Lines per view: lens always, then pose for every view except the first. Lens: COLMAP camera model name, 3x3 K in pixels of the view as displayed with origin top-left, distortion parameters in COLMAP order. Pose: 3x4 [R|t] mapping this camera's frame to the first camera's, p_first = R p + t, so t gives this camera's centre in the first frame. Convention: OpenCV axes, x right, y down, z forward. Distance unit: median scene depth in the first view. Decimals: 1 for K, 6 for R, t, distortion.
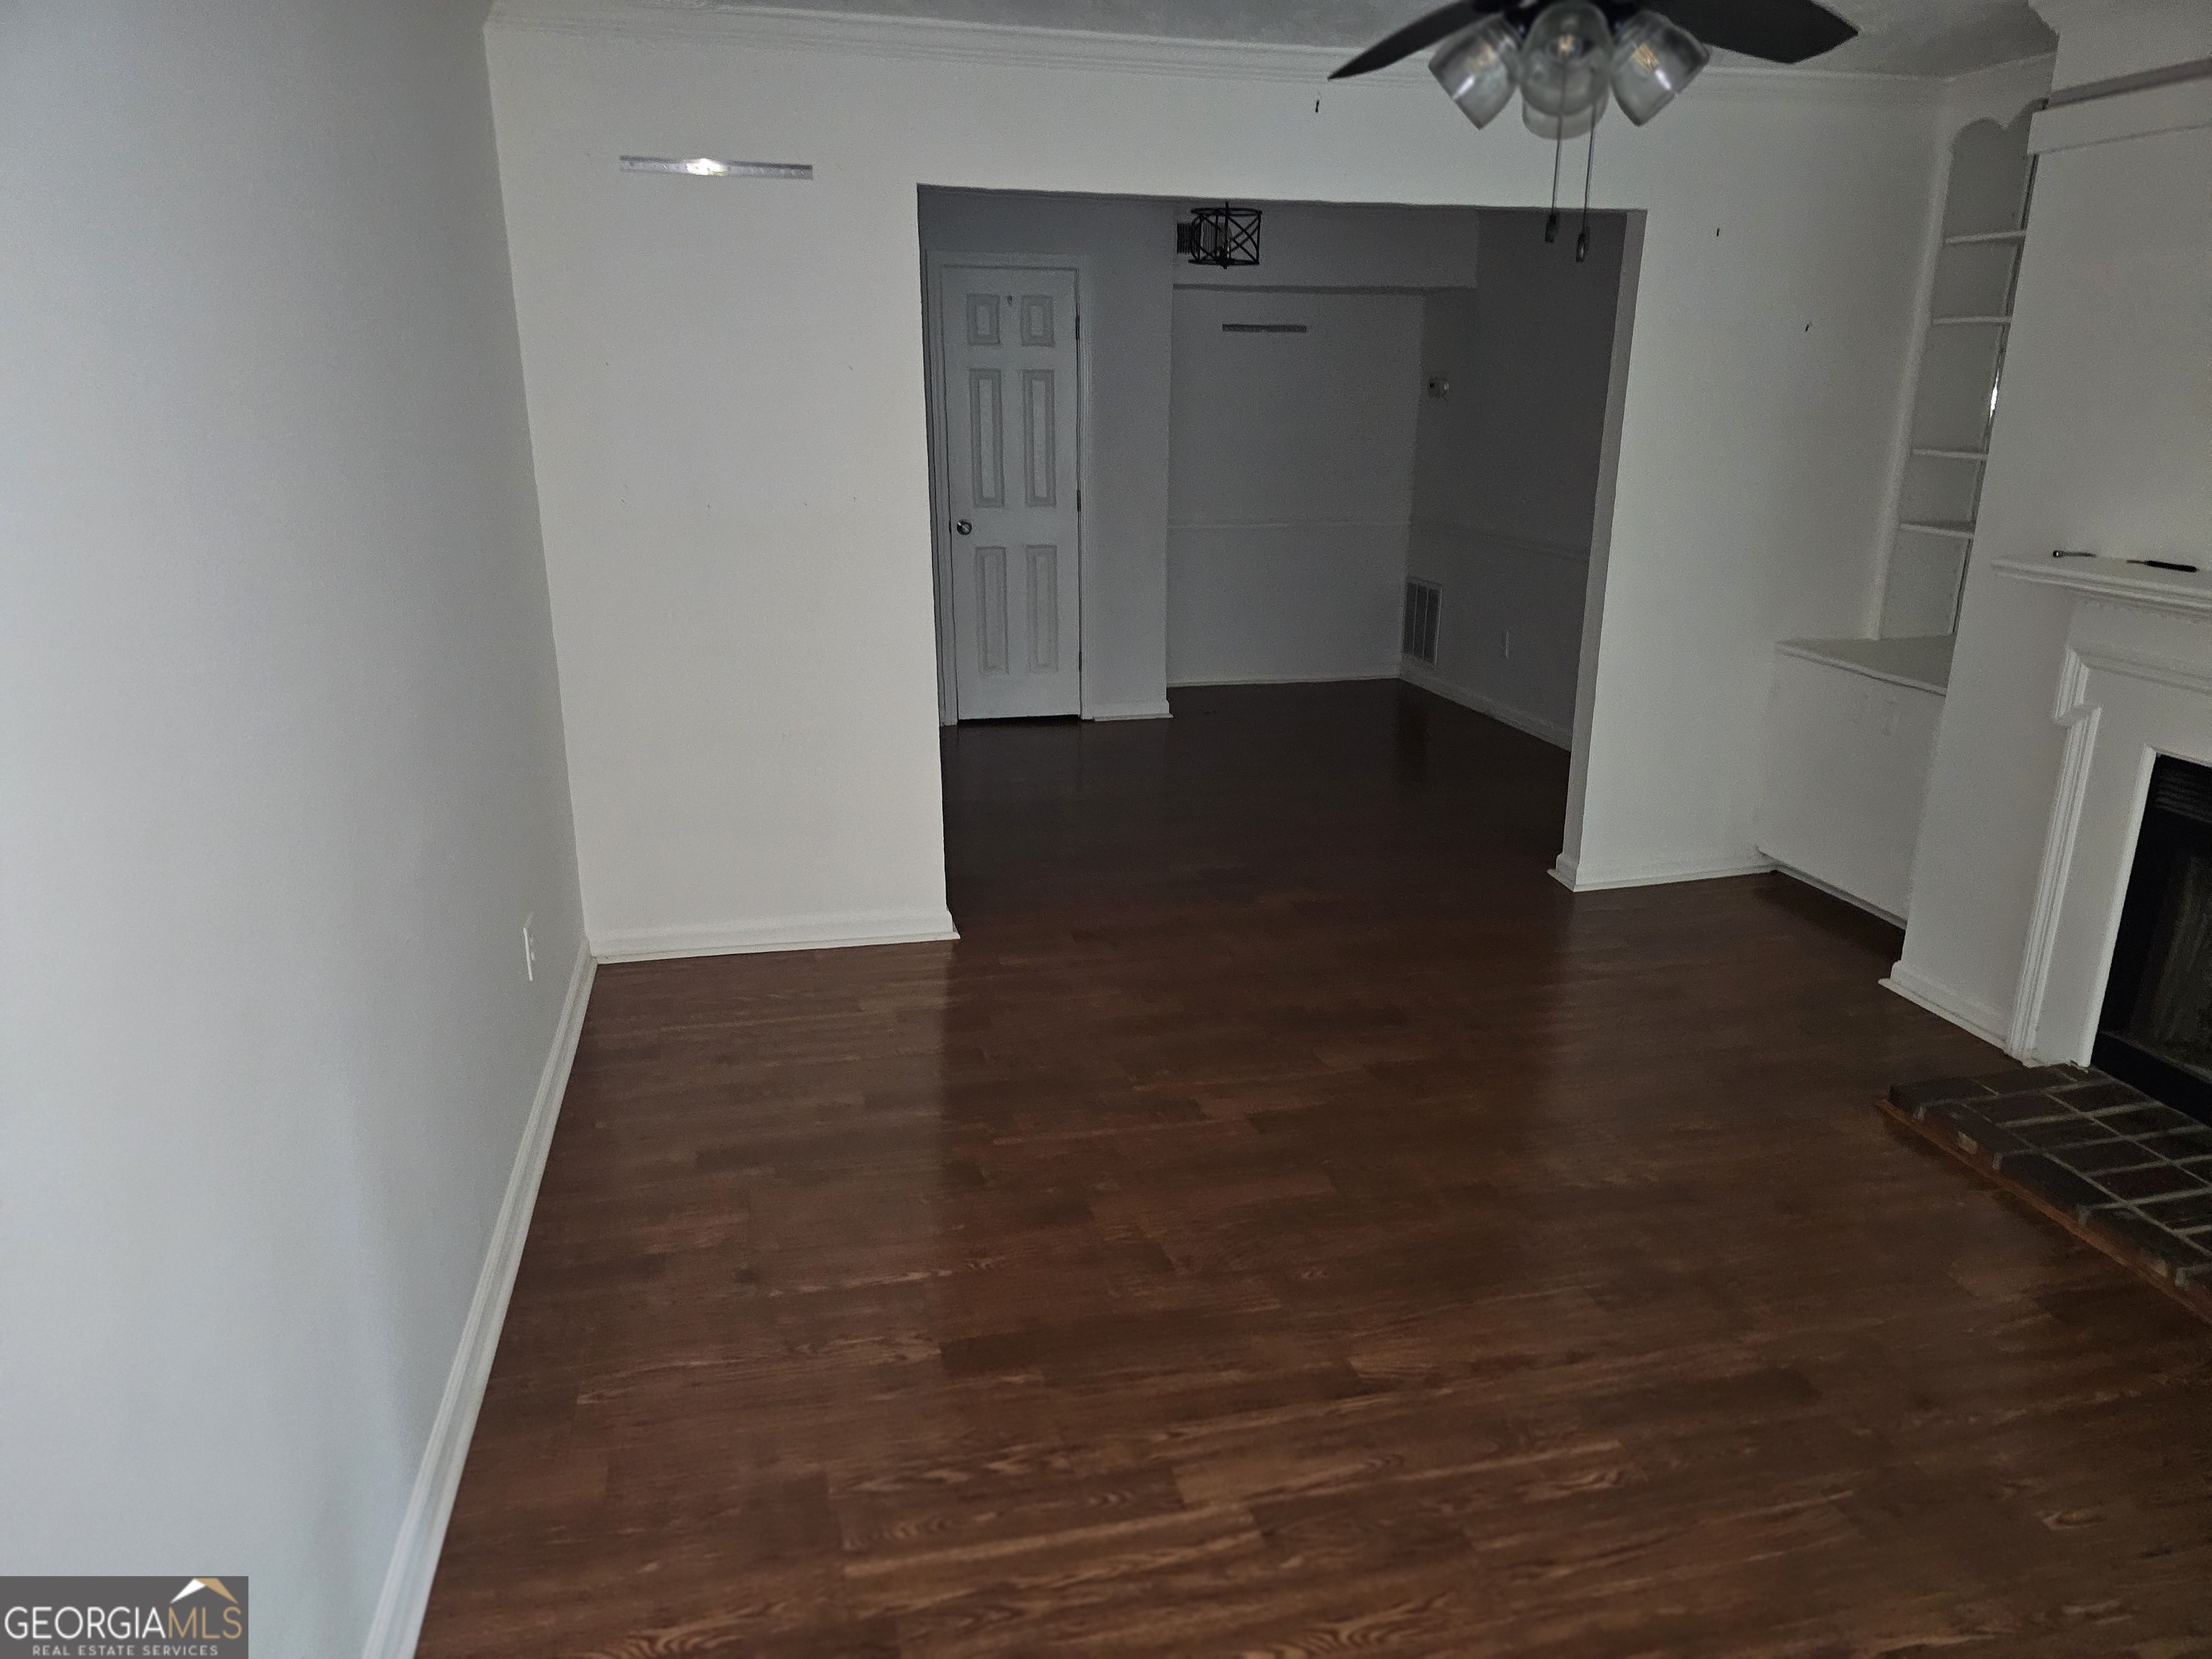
lens RADIAL K [[1468.1, 0, 1141.4], [0, 1468.1, 836.0], [0, 0, 1]] dist [0.141377, -0.000995]
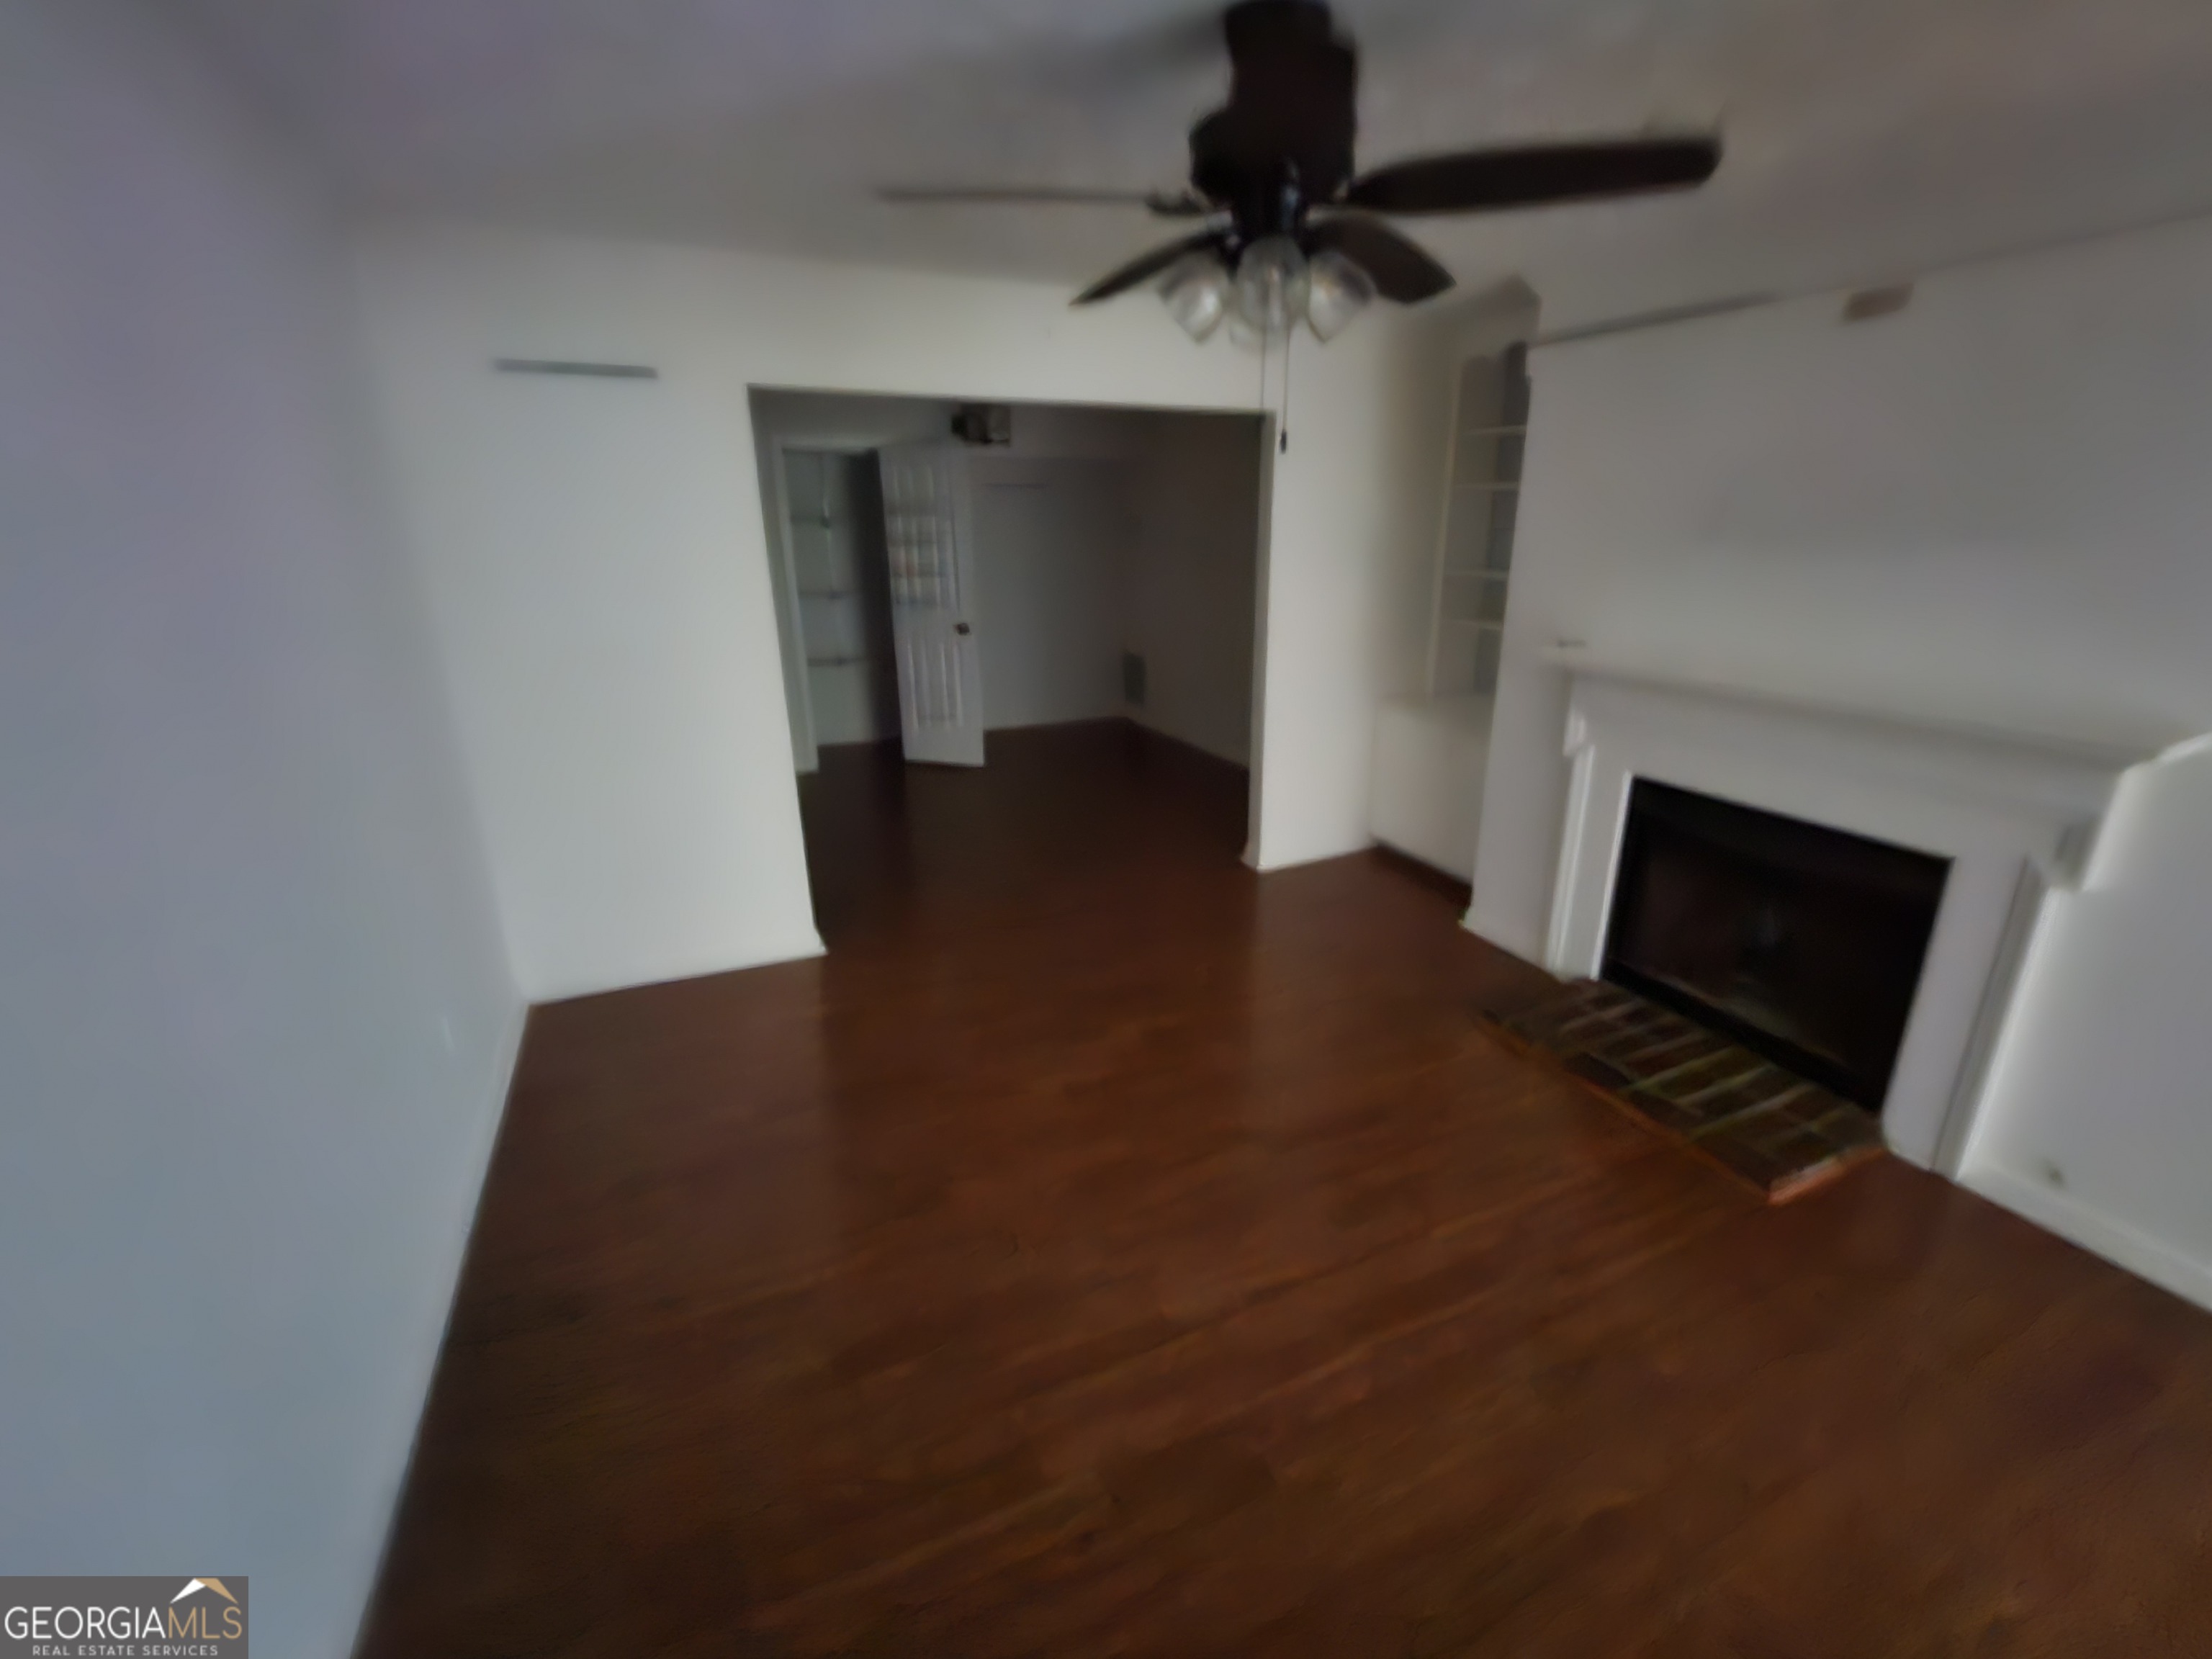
lens RADIAL K [[941.2, 0, 1106.0], [0, 941.2, 829.5], [0, 0, 1]] dist [0.065364, 0.000085]
pose [[0.984592, -0.075713, 0.157624, -0.004722], [0.071958, 0.996974, 0.029405, -0.059547], [-0.159374, -0.017609, 0.987061, 0.142442]]
